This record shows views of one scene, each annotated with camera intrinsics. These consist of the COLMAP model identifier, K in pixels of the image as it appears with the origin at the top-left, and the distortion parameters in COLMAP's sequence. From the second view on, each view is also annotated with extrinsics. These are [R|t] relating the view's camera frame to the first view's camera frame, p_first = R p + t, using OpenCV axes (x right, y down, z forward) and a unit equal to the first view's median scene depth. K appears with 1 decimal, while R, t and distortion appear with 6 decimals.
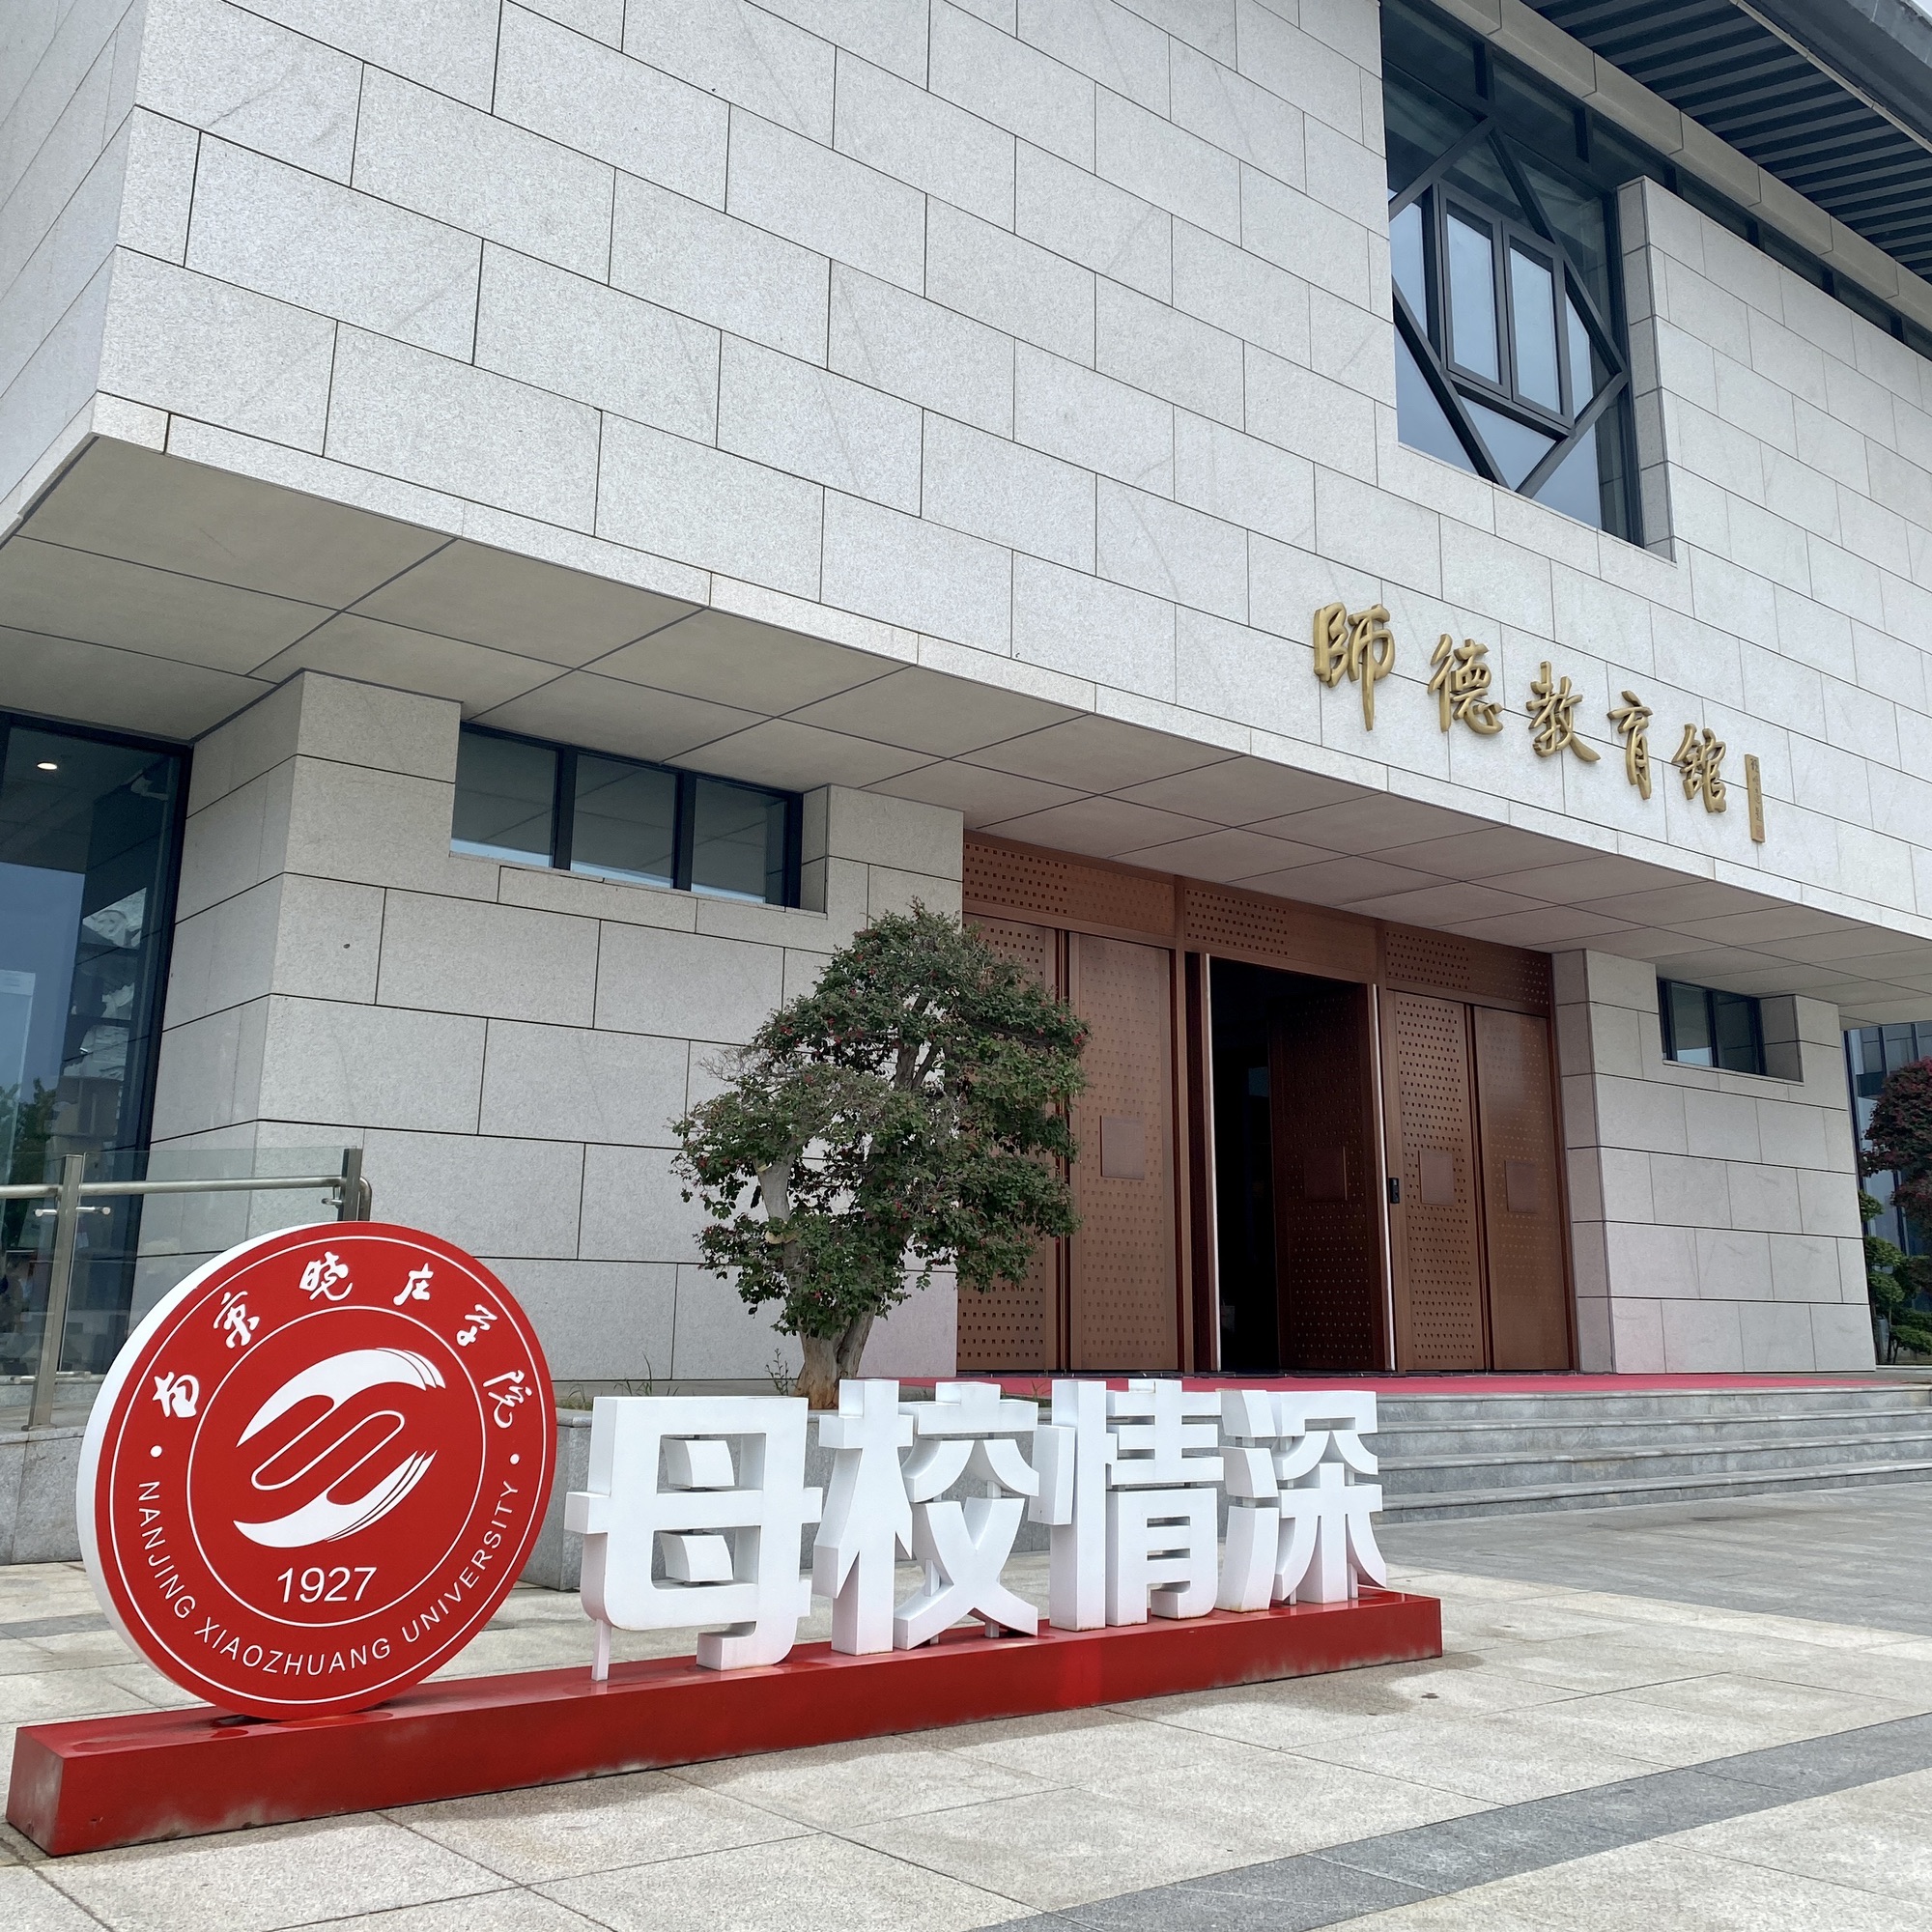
lens RADIAL K [[1920.5, 0, 967.6], [0, 1920.5, 811.9], [0, 0, 1]] dist [0.149622, -0.357107]
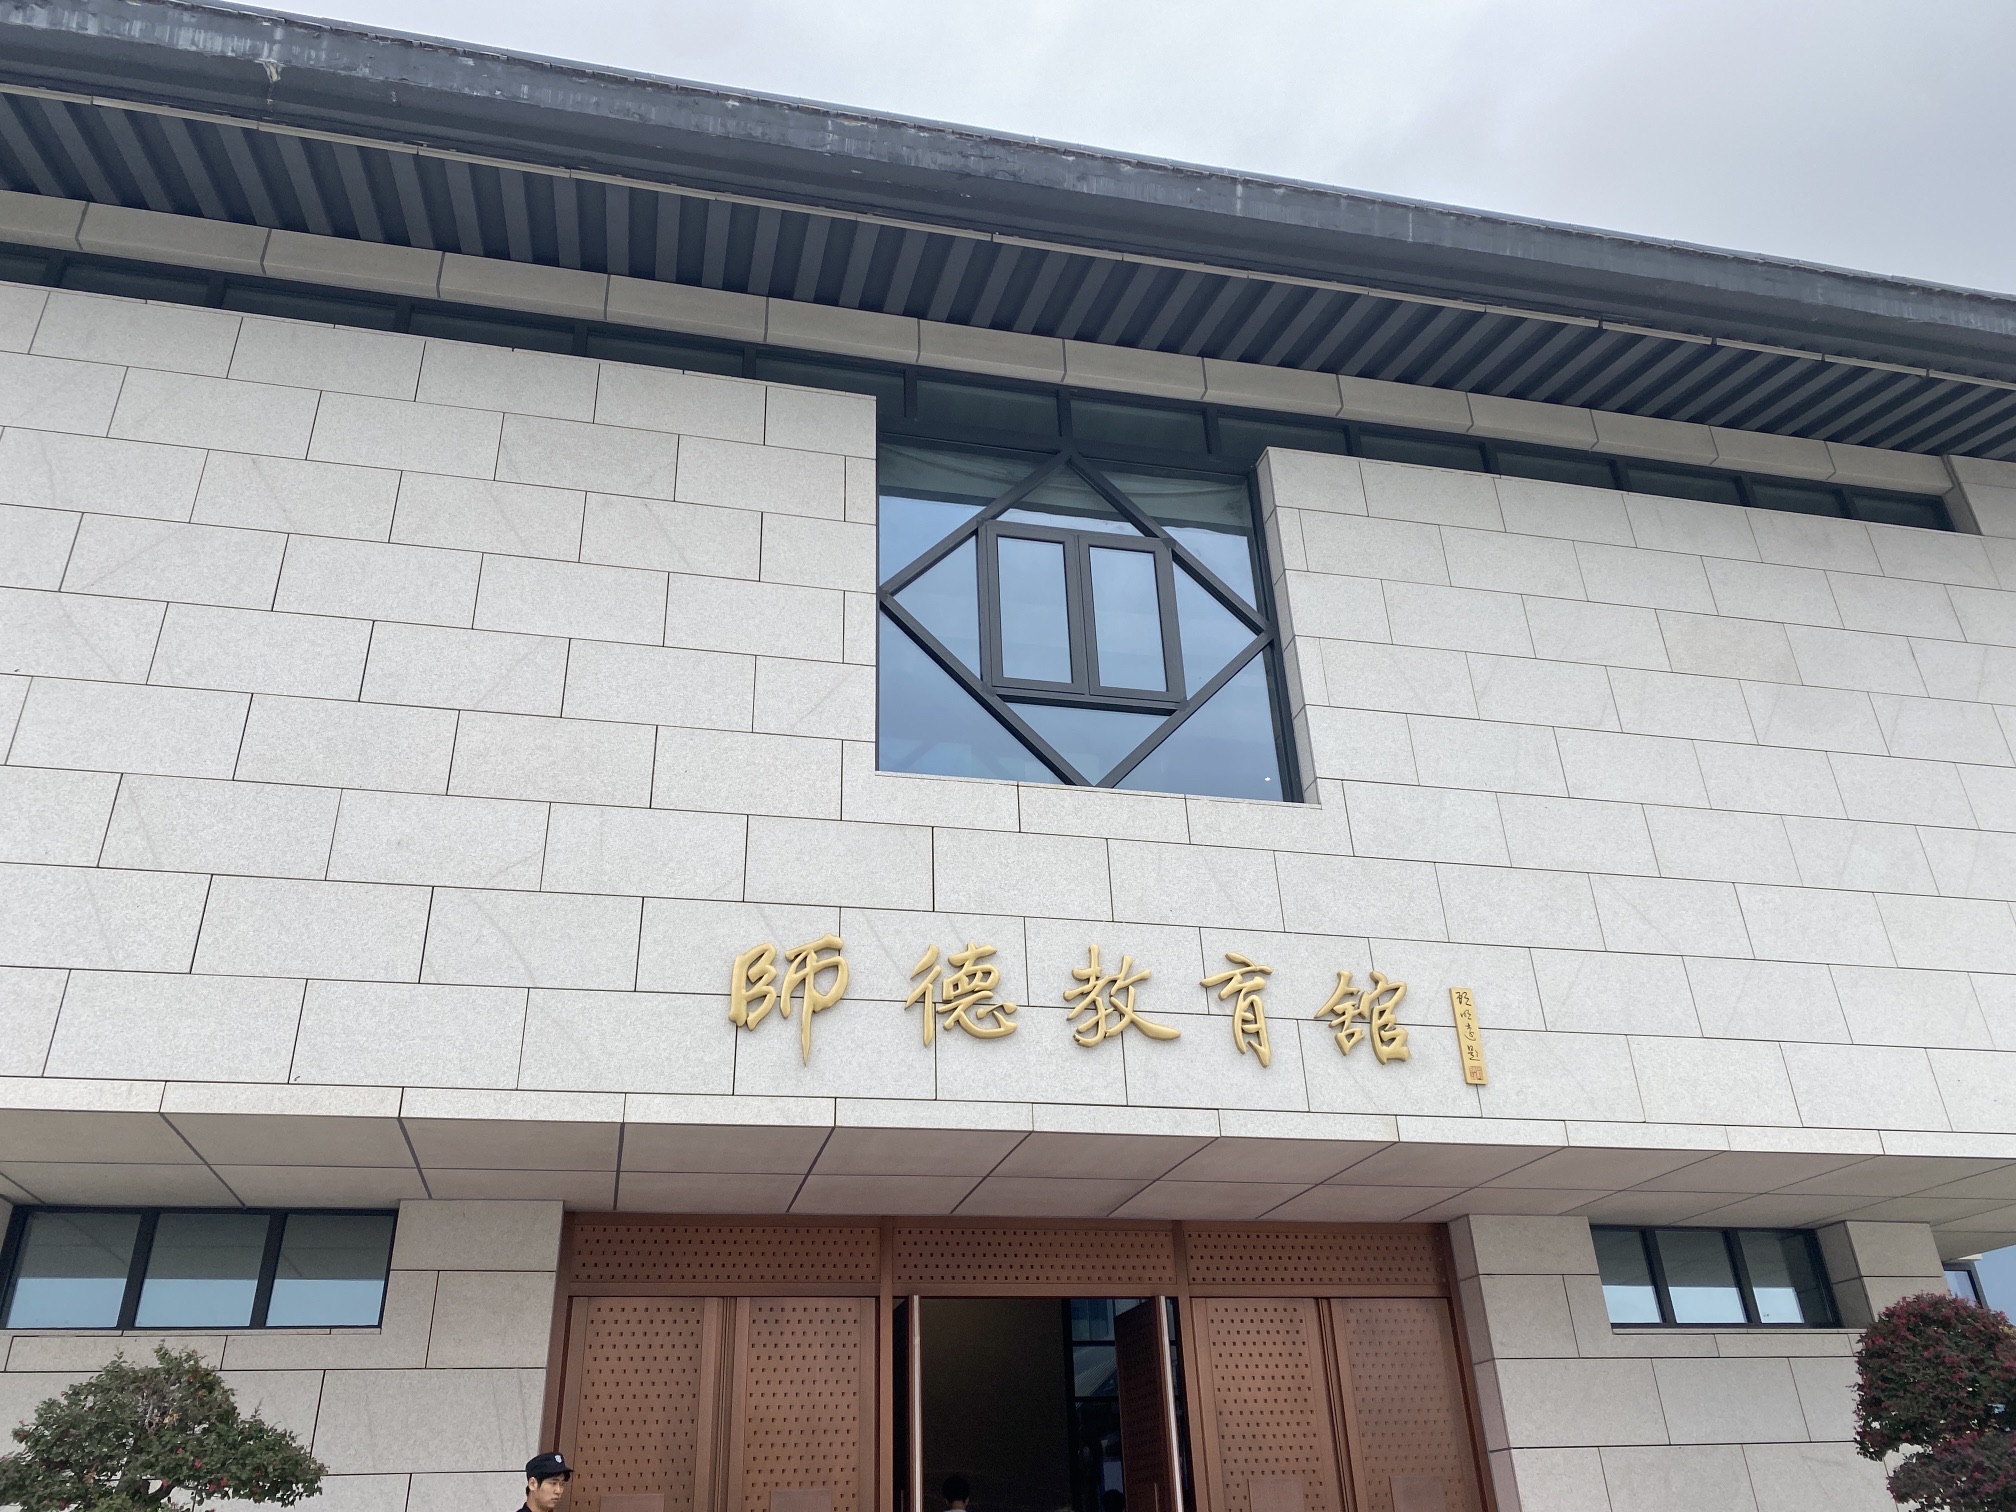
lens RADIAL K [[1524.8, 0, 1008.0], [0, 1524.8, 756.0], [0, 0, 1]] dist [0.025272, -0.003705]
pose [[0.897522, -0.245832, -0.366087, 0.586178], [0.155721, 0.953394, -0.258441, 0.022889], [0.412558, 0.174949, 0.893973, 0.300830]]
